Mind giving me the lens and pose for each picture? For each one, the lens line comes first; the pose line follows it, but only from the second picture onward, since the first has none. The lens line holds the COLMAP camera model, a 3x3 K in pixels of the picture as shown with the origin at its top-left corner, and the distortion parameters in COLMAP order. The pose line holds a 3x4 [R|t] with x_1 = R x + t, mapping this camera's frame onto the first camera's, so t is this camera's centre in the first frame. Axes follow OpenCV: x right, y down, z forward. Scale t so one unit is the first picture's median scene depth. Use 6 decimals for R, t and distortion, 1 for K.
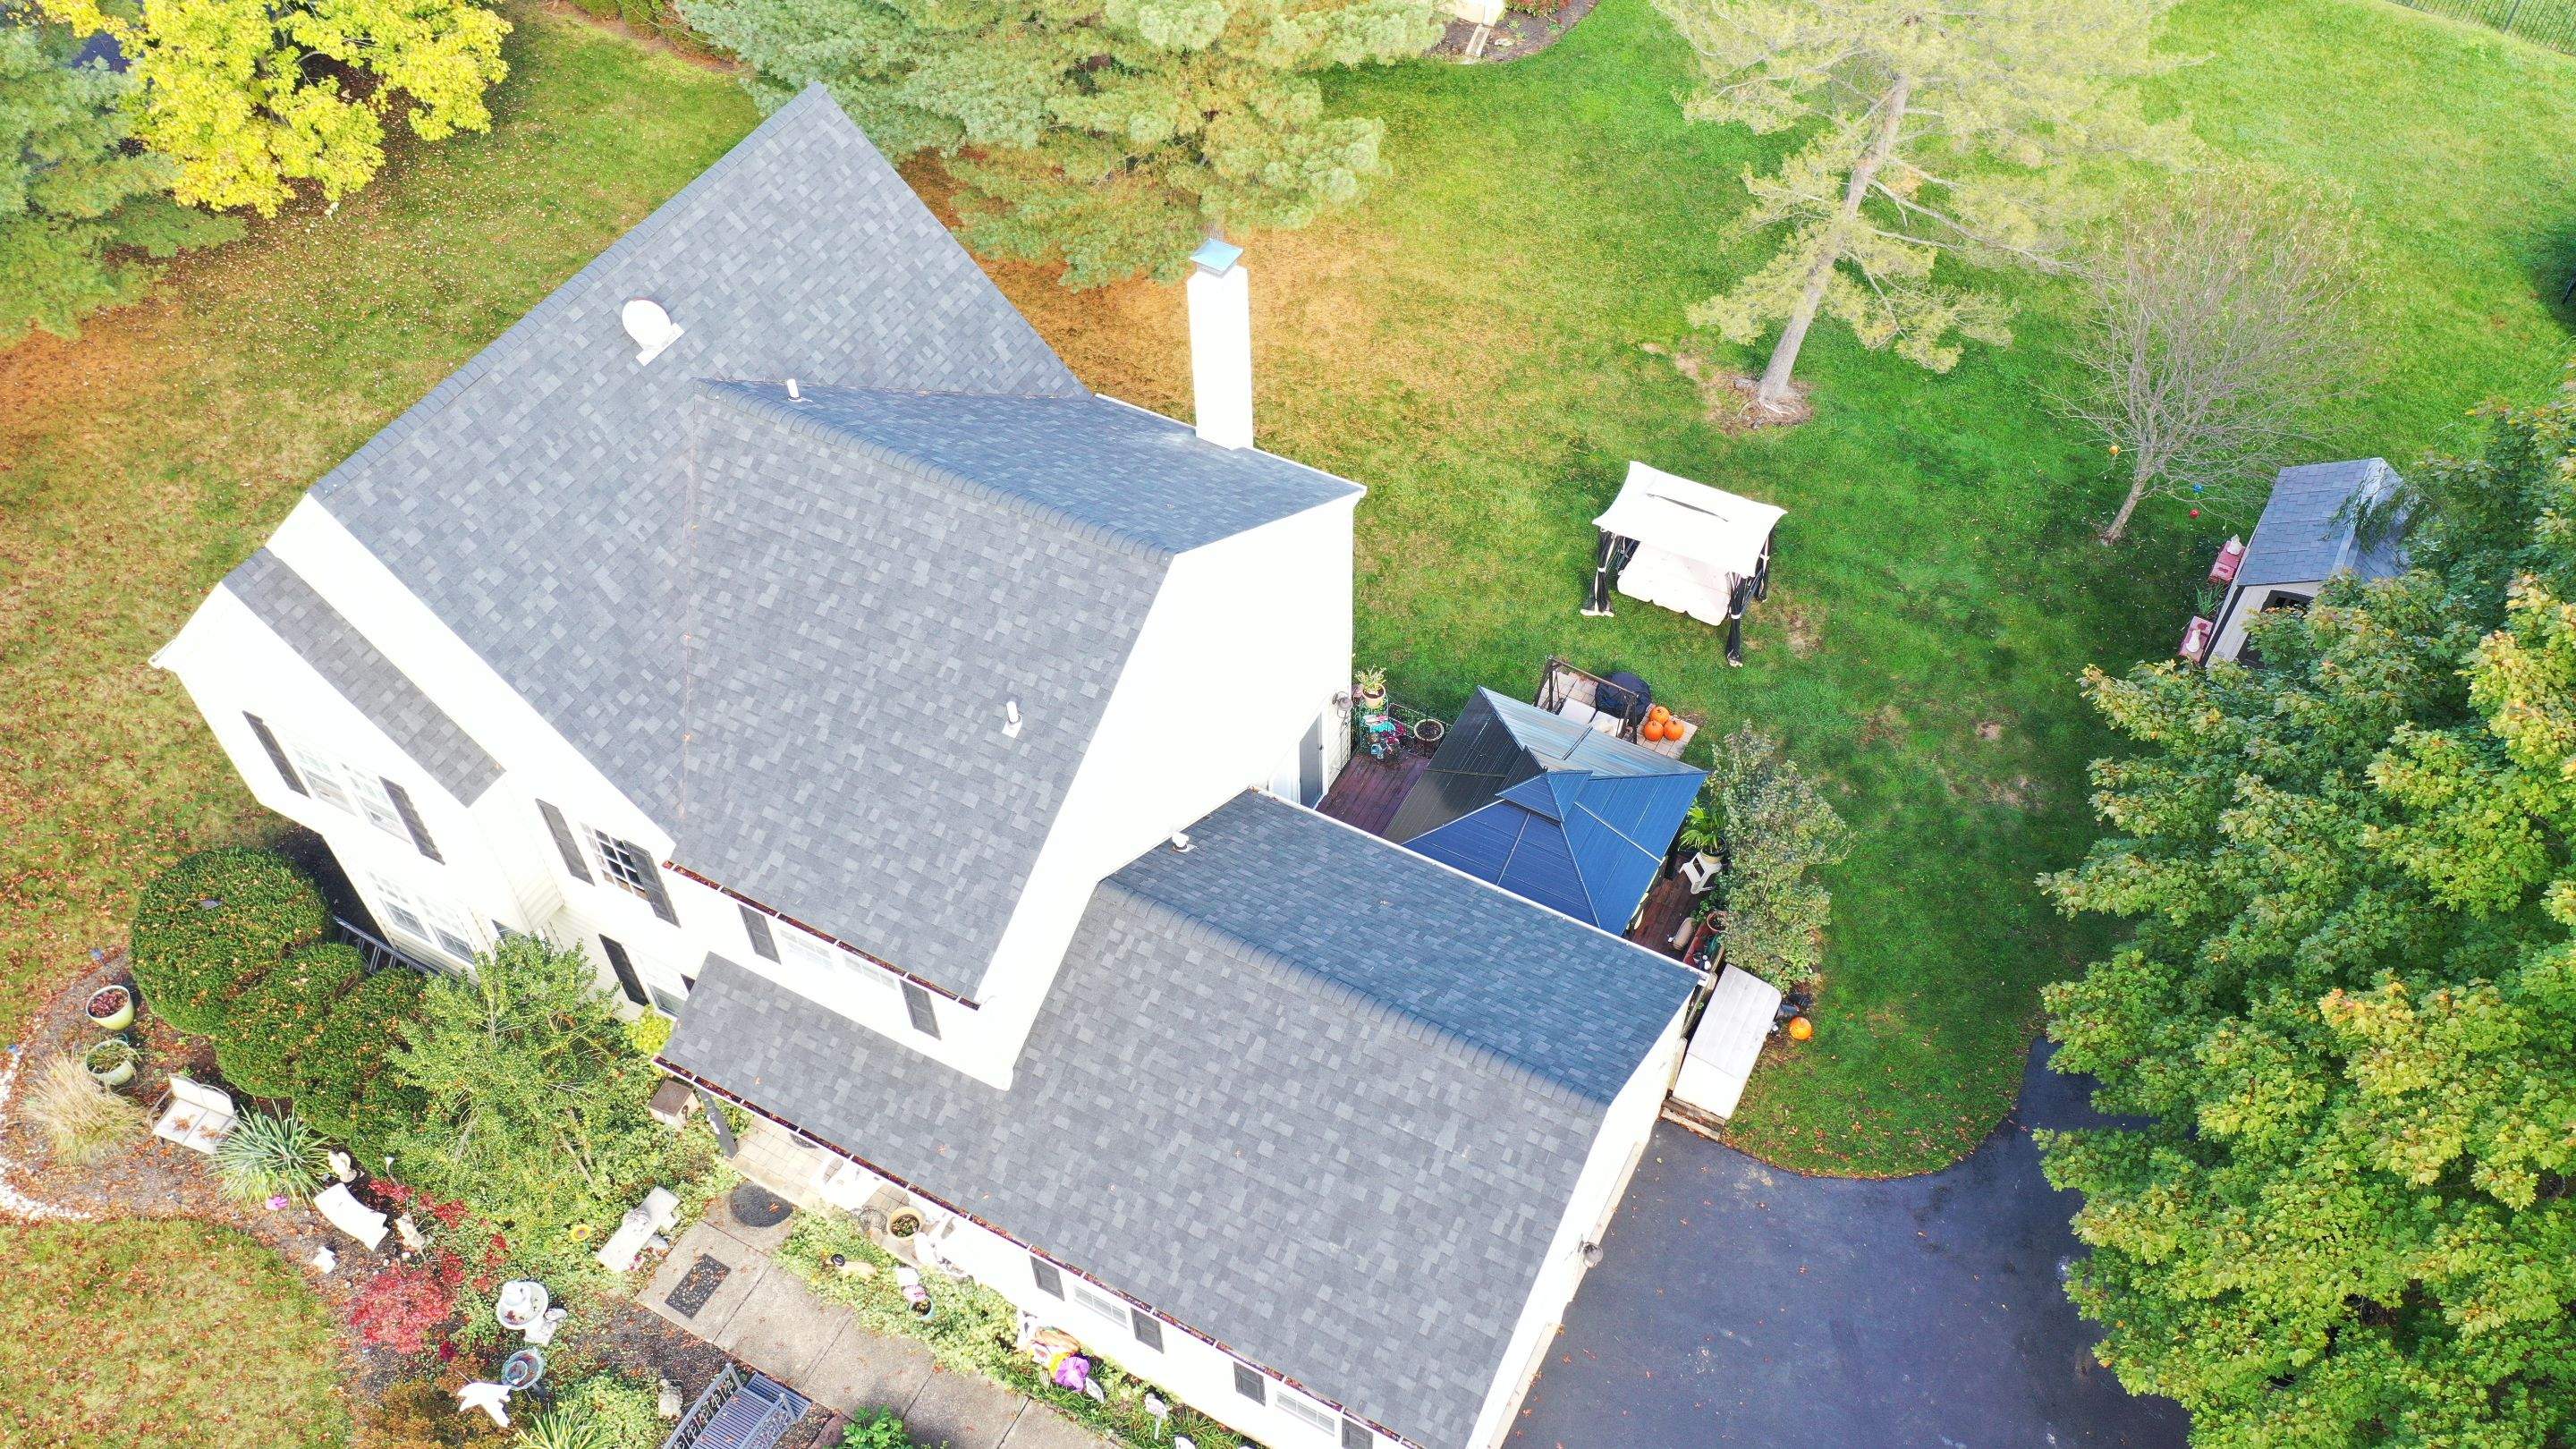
lens RADIAL K [[2043.9, 0, 1288.8], [0, 2043.9, 730.4], [0, 0, 1]] dist [0.011798, -0.003210]
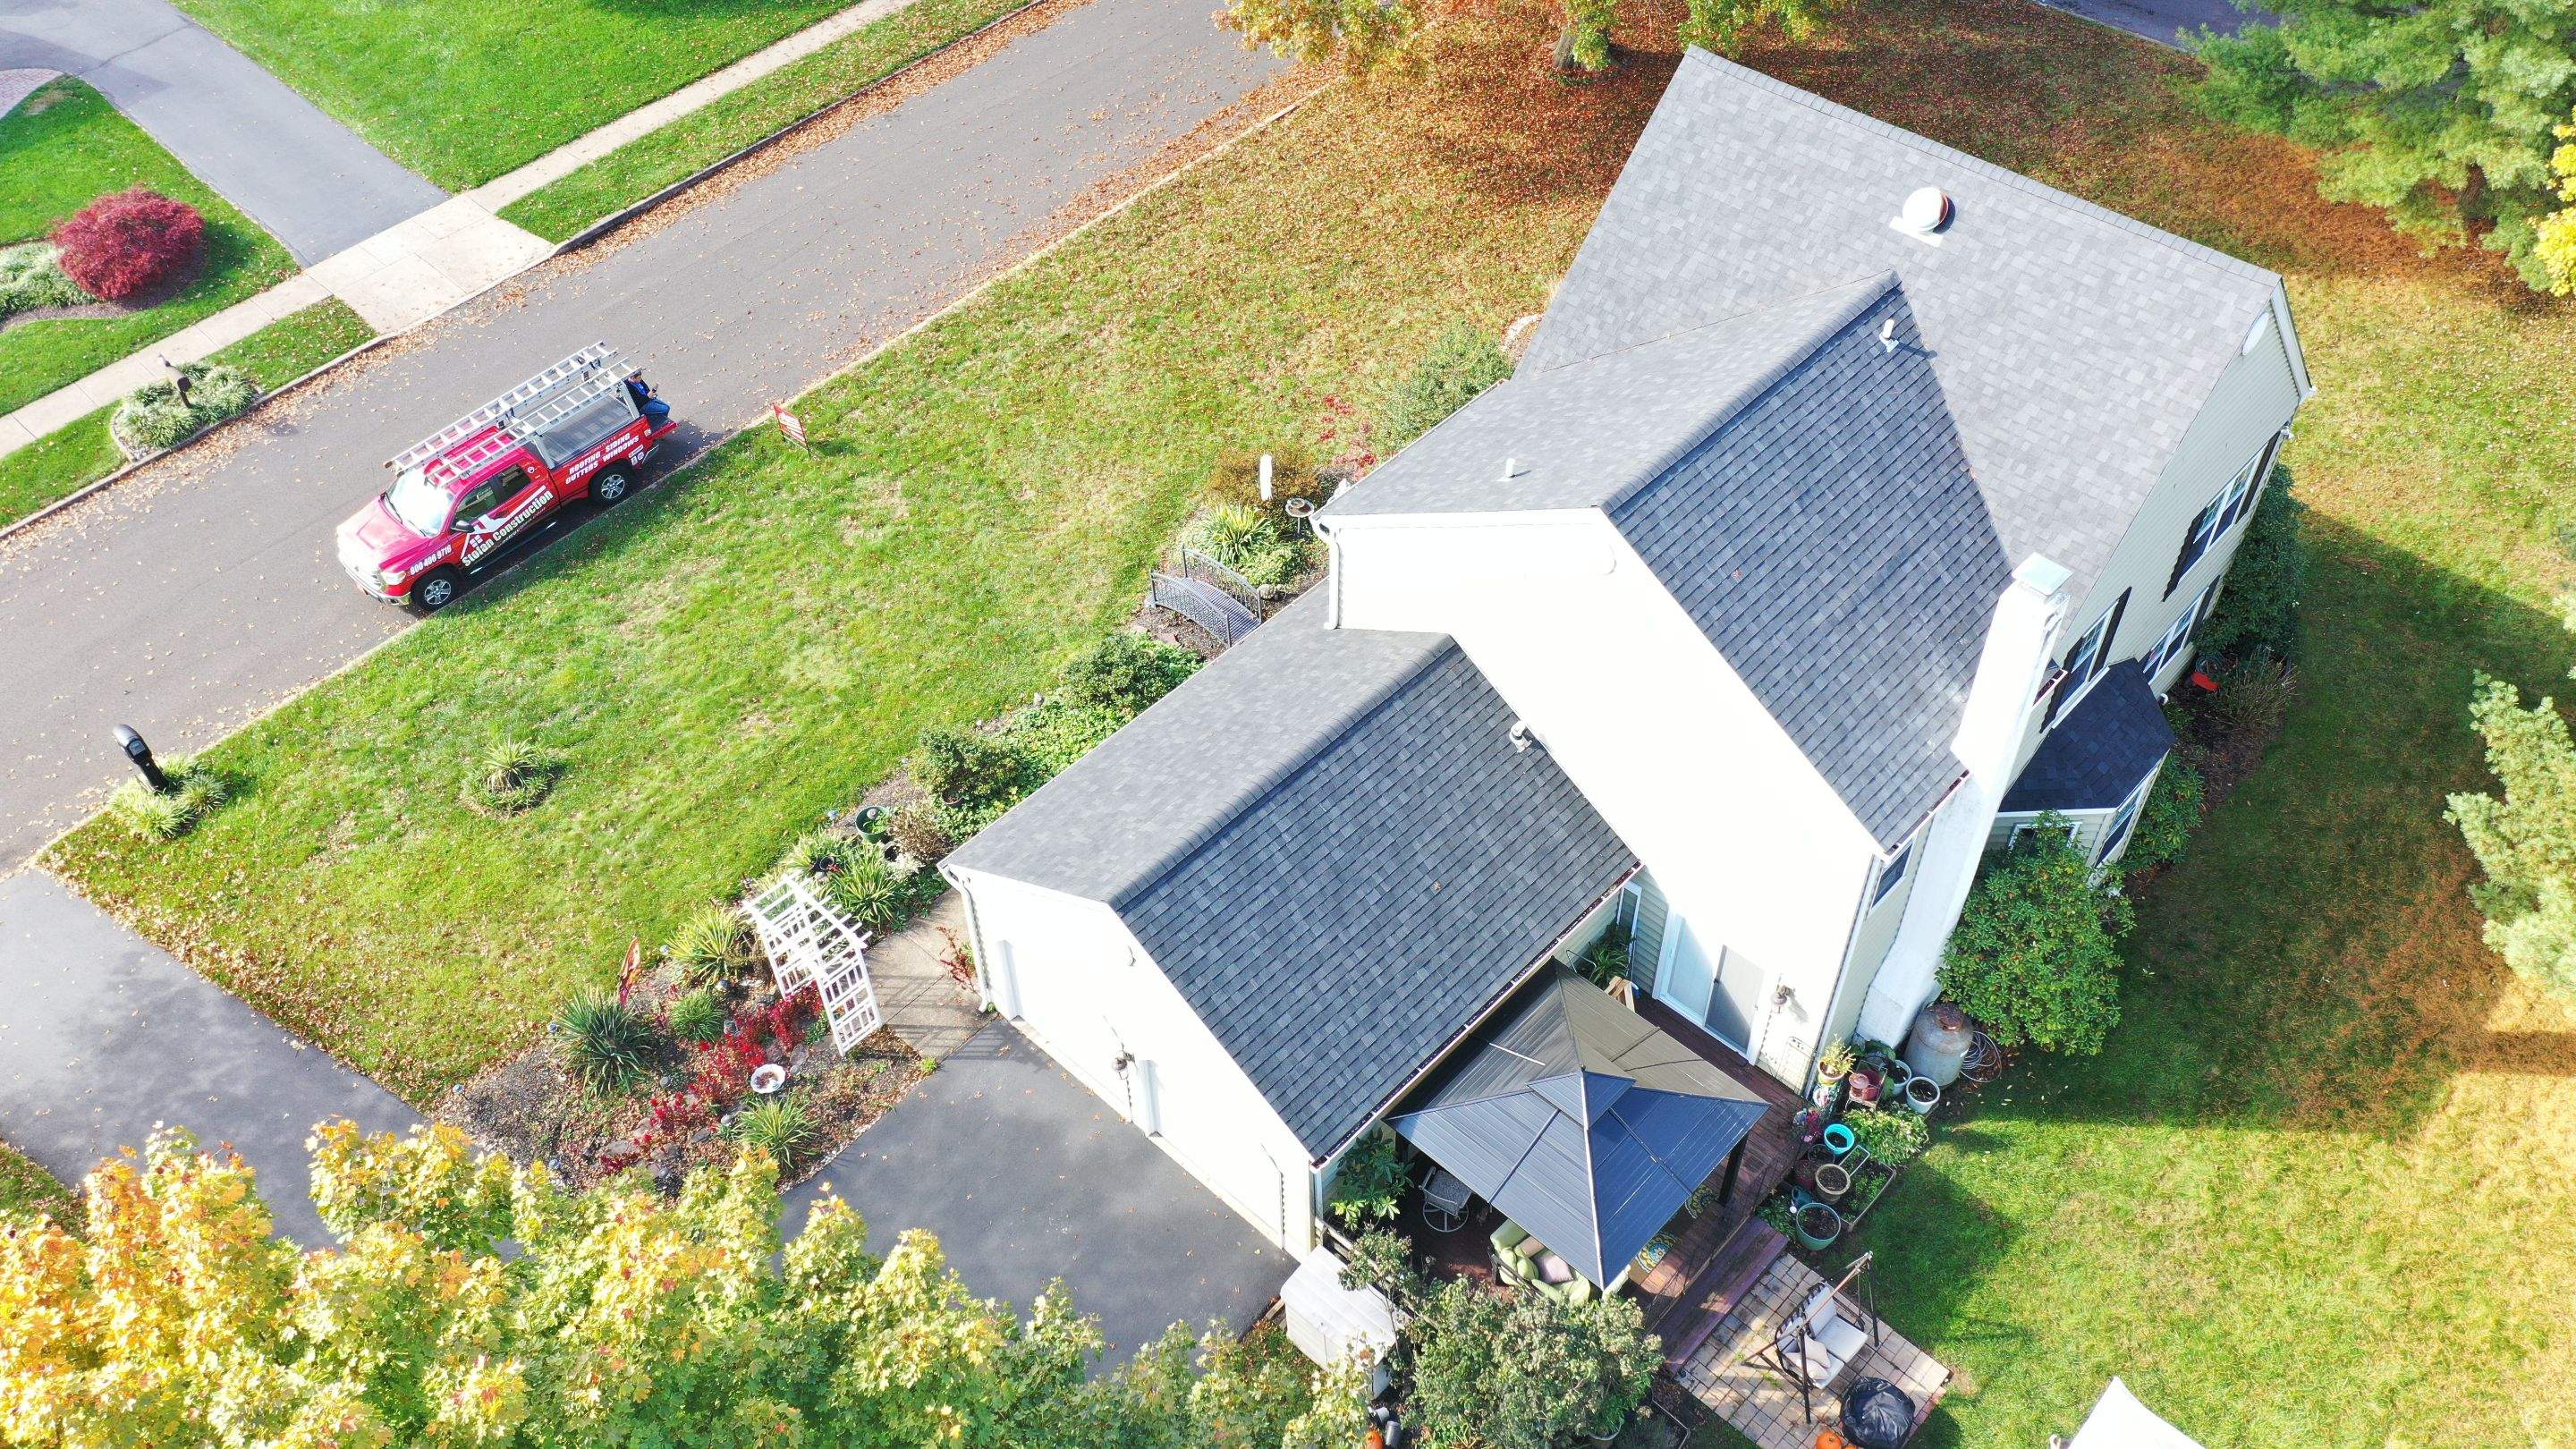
lens RADIAL K [[2043.9, 0, 1278.1], [0, 2043.9, 738.7], [0, 0, 1]] dist [0.011798, -0.003210]
pose [[-0.254106, 0.716686, -0.649455, 0.692480], [-0.717118, 0.310963, 0.623734, -0.534400], [0.648977, 0.624231, 0.434931, 0.437592]]
